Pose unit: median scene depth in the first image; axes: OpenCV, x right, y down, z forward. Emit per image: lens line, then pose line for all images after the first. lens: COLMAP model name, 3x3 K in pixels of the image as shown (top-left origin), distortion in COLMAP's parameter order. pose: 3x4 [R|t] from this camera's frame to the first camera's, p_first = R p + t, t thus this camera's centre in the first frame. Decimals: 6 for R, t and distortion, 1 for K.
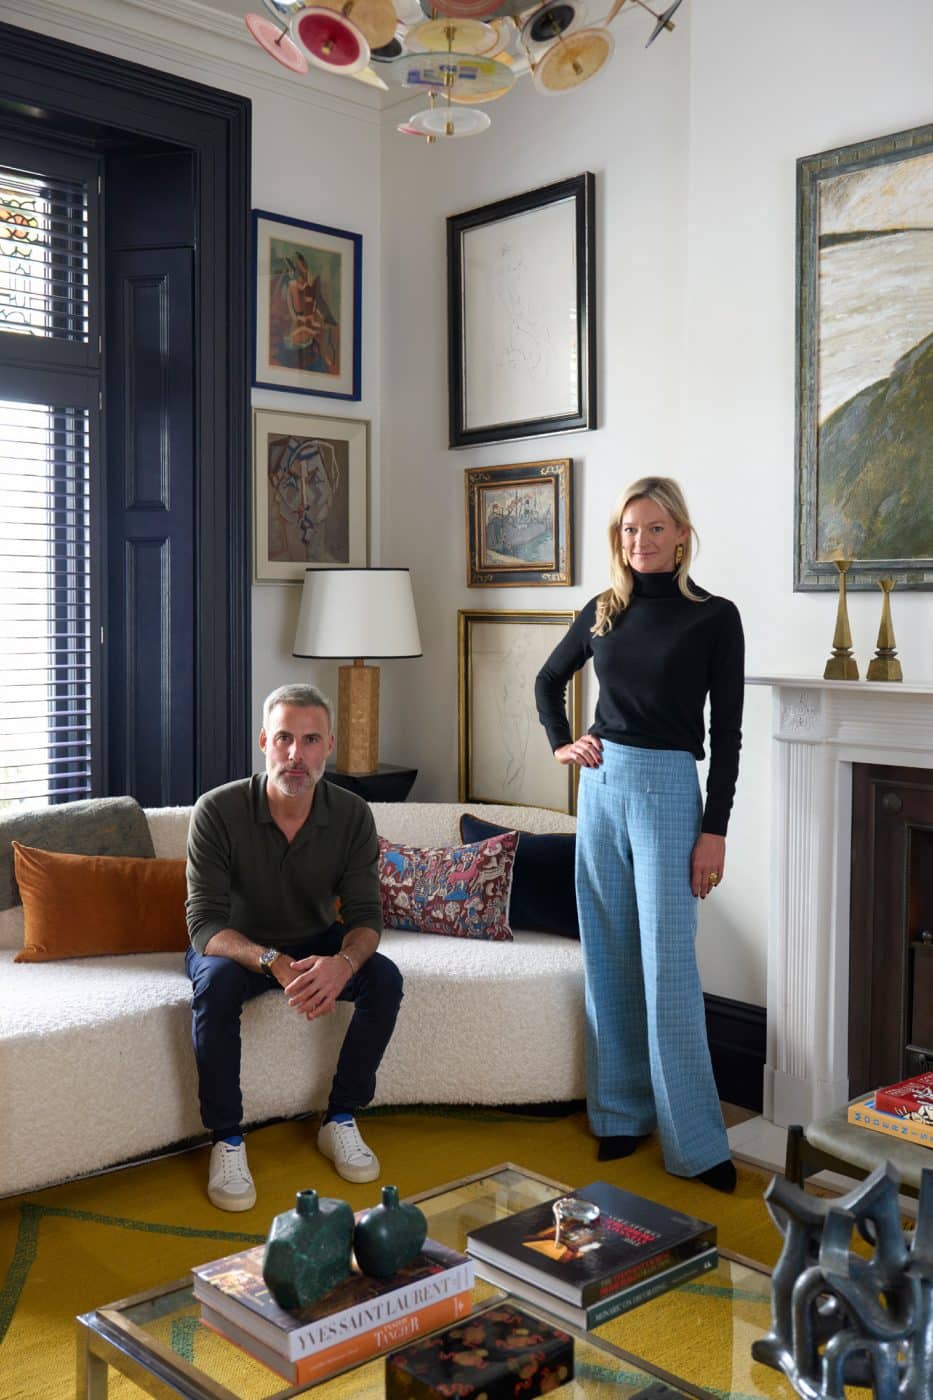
lens RADIAL K [[1430.2, 0, 466.3], [0, 1430.2, 696.0], [0, 0, 1]] dist [0.002462, 0.000000]
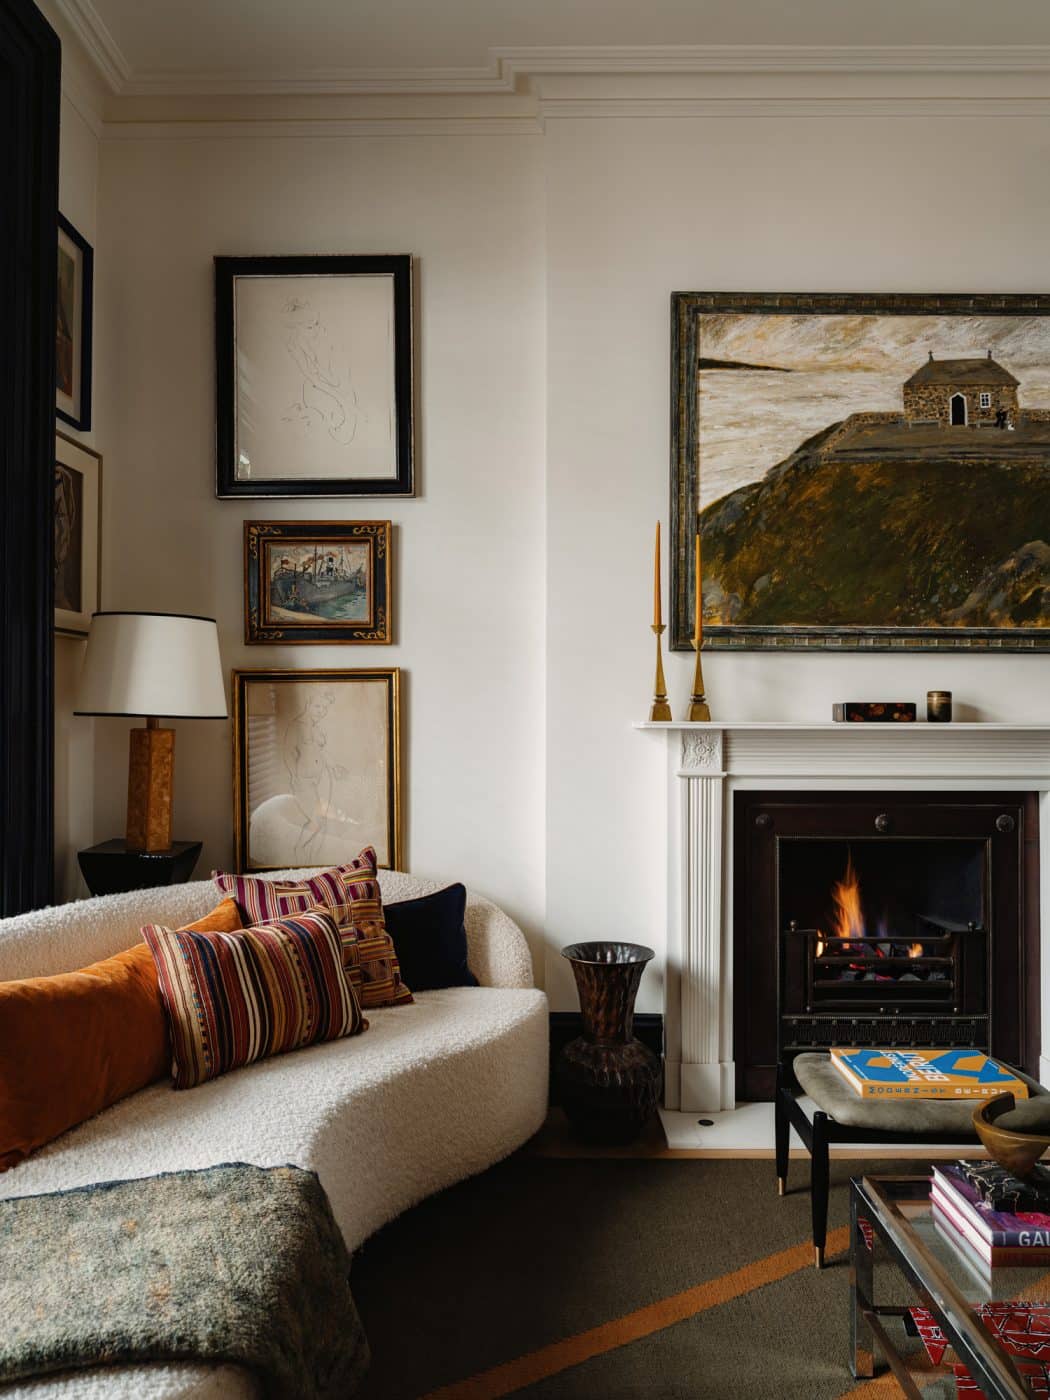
lens RADIAL K [[1071.6, 0, 525.5], [0, 1071.6, 707.4], [0, 0, 1]] dist [-0.005323, 0.002082]
pose [[0.681939, -0.000797, 0.731409, -0.519829], [0.046117, 0.998057, -0.041909, 0.005486], [-0.729954, 0.062310, 0.680651, 0.506941]]
